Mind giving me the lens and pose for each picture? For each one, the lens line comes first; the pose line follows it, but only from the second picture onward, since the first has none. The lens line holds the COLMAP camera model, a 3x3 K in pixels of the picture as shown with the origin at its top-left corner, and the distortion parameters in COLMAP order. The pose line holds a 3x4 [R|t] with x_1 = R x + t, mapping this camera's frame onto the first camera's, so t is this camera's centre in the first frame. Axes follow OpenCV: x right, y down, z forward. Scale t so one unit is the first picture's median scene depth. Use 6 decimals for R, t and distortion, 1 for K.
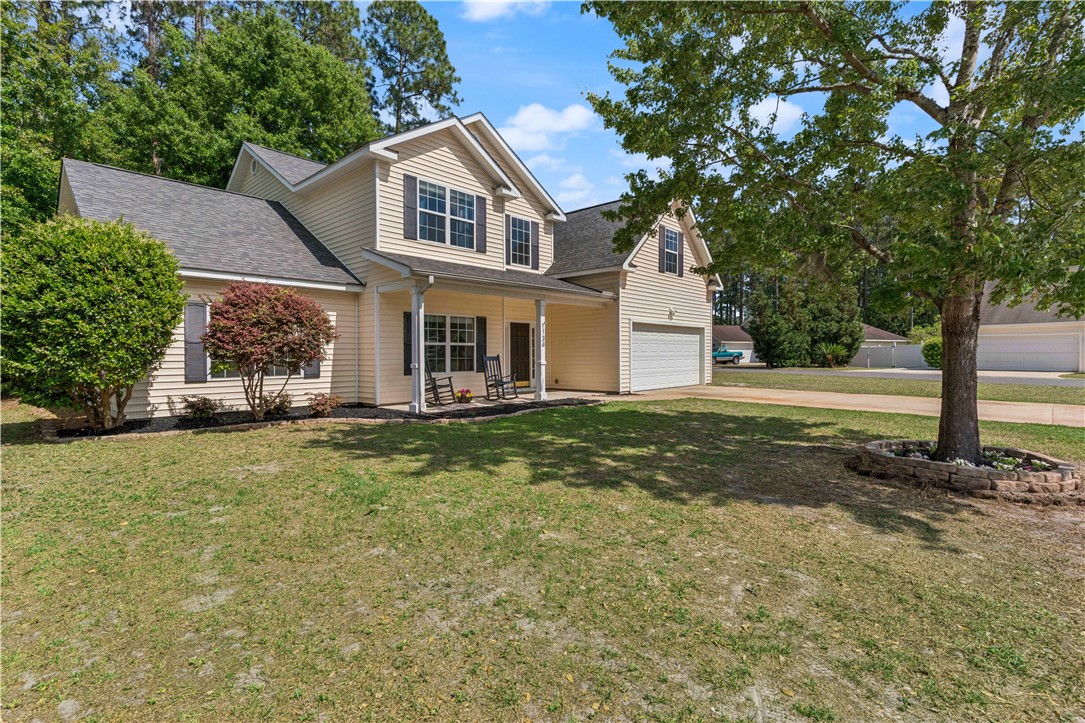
lens RADIAL K [[515.4, 0, 541.6], [0, 515.4, 360.4], [0, 0, 1]] dist [0.002256, 0.000049]
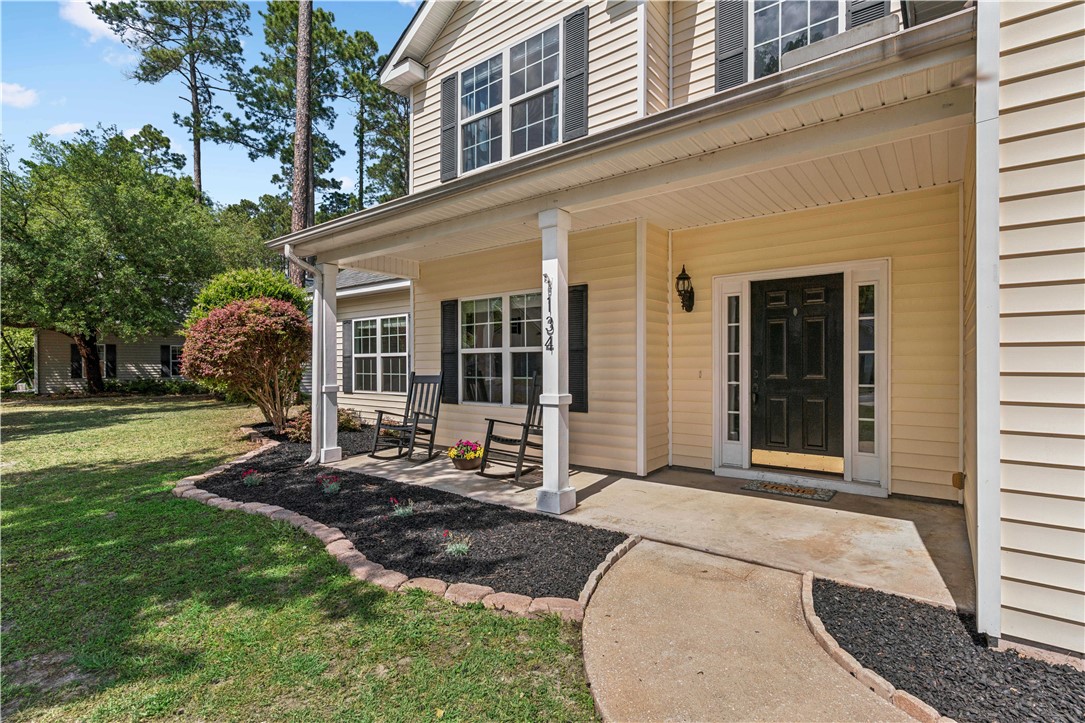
lens RADIAL K [[515.4, 0, 541.6], [0, 515.4, 360.5], [0, 0, 1]] dist [0.002256, 0.000049]
pose [[0.079842, -0.001216, -0.996807, 0.341659], [-0.010675, 0.999941, -0.002075, -0.021436], [0.996750, 0.010807, 0.079824, 1.007472]]
